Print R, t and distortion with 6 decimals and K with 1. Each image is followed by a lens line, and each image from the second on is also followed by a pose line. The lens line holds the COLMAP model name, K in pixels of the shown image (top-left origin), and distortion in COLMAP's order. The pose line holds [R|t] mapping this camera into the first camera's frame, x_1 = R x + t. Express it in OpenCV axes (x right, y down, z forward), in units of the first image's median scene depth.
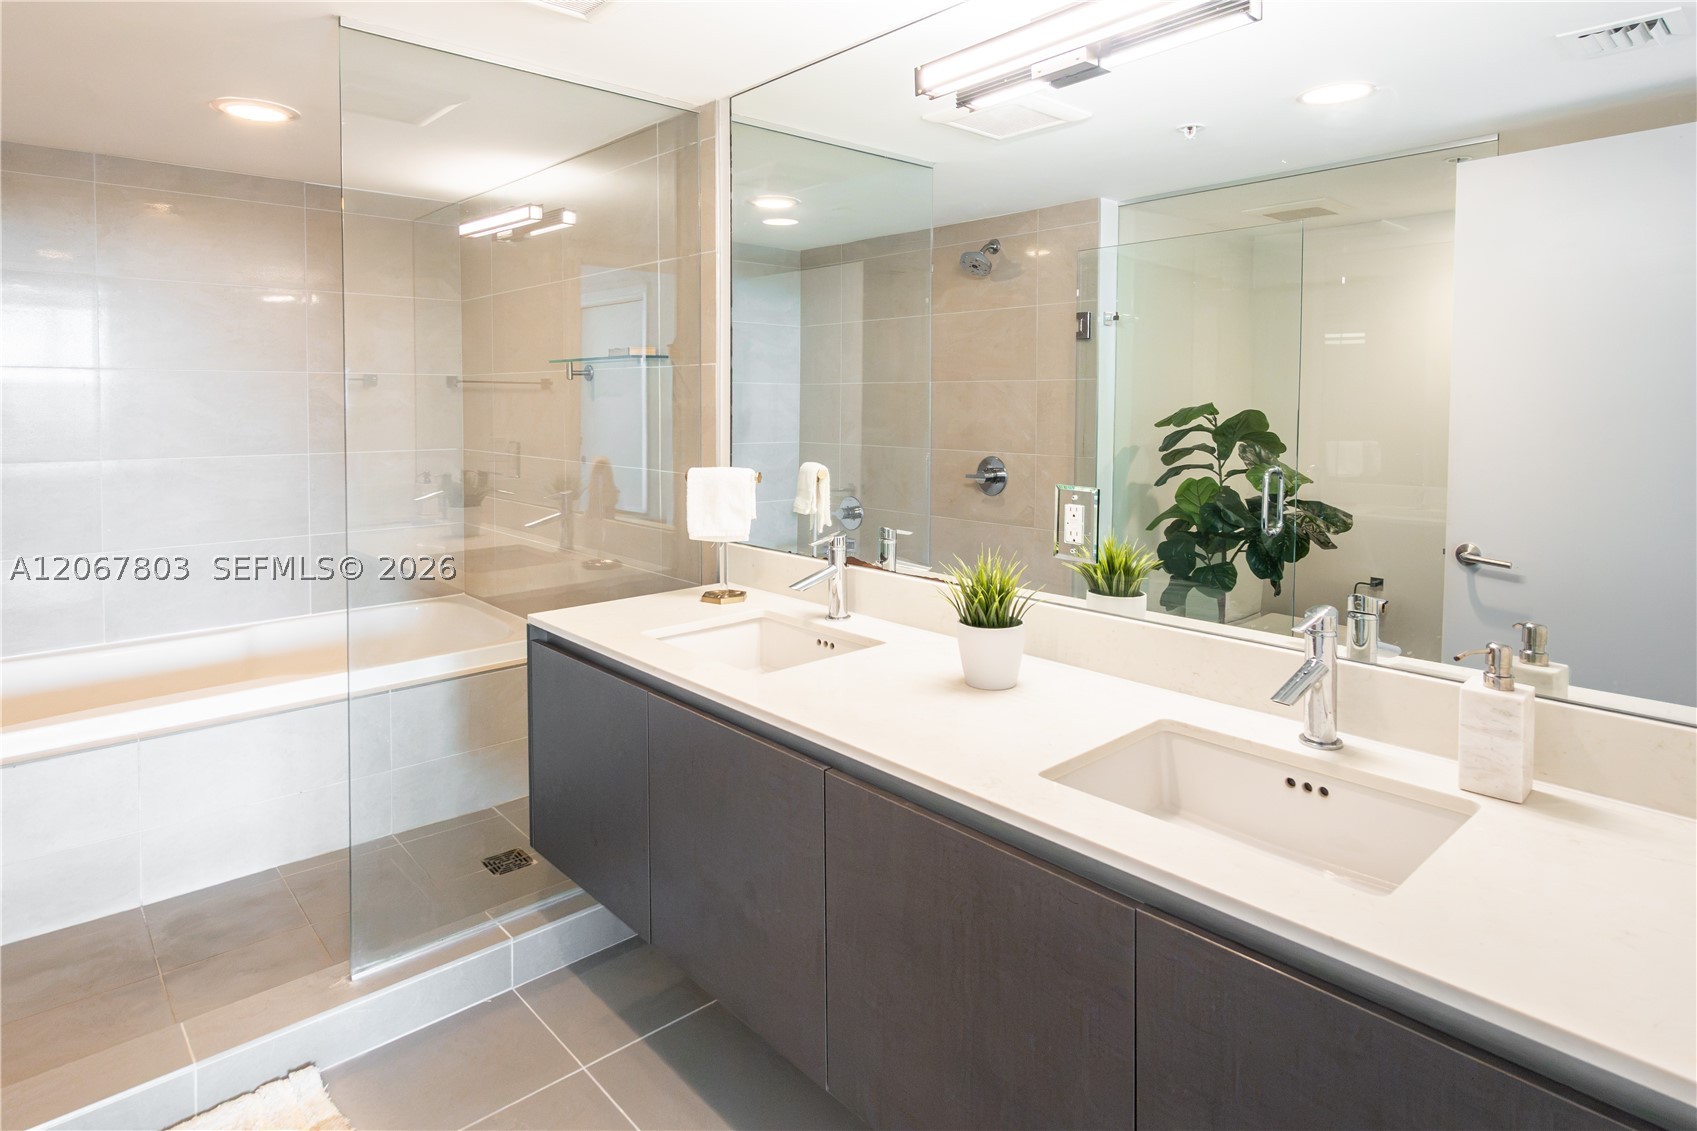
lens RADIAL K [[952.4, 0, 851.2], [0, 952.4, 456.3], [0, 0, 1]] dist [0.002683, 0.001912]
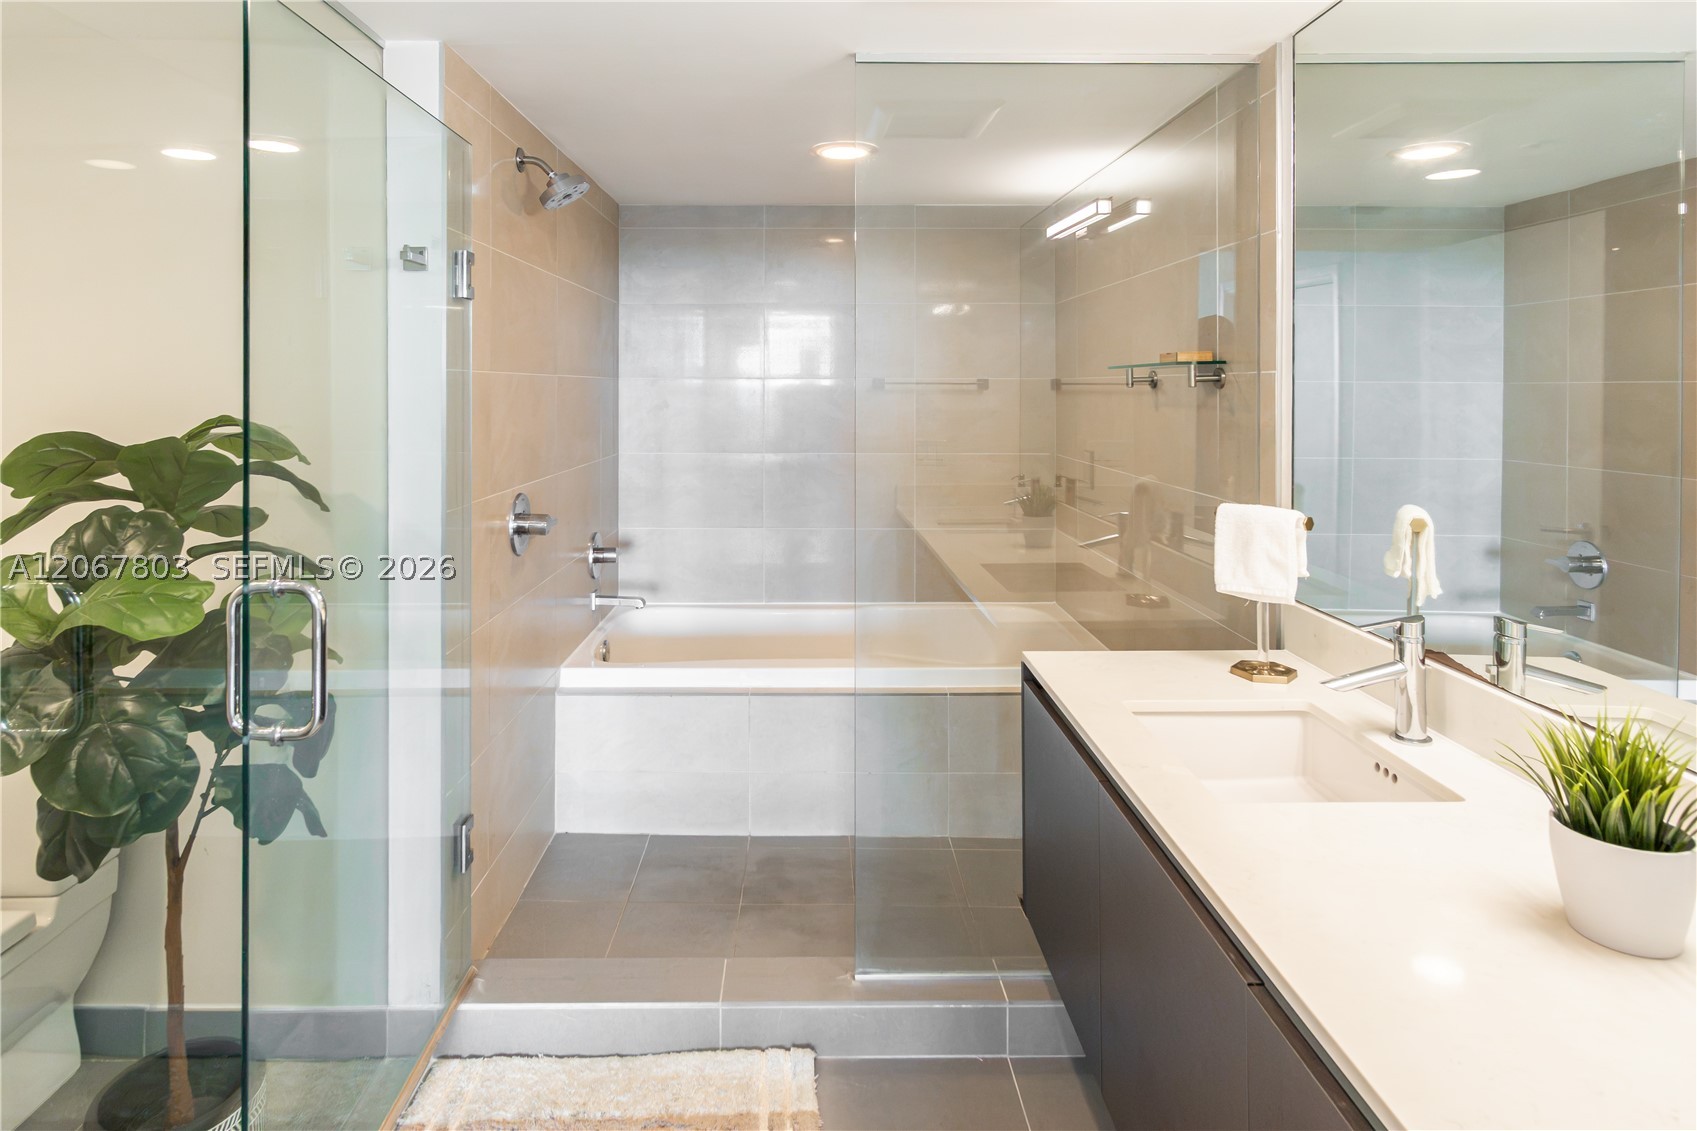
lens RADIAL K [[969.5, 0, 822.9], [0, 969.5, 405.6], [0, 0, 1]] dist [-0.000027, 0.000095]
pose [[0.739848, 0.012812, -0.672652, 0.122091], [-0.040999, 0.998819, -0.026071, -0.032025], [0.671523, 0.046867, 0.739500, 0.151822]]
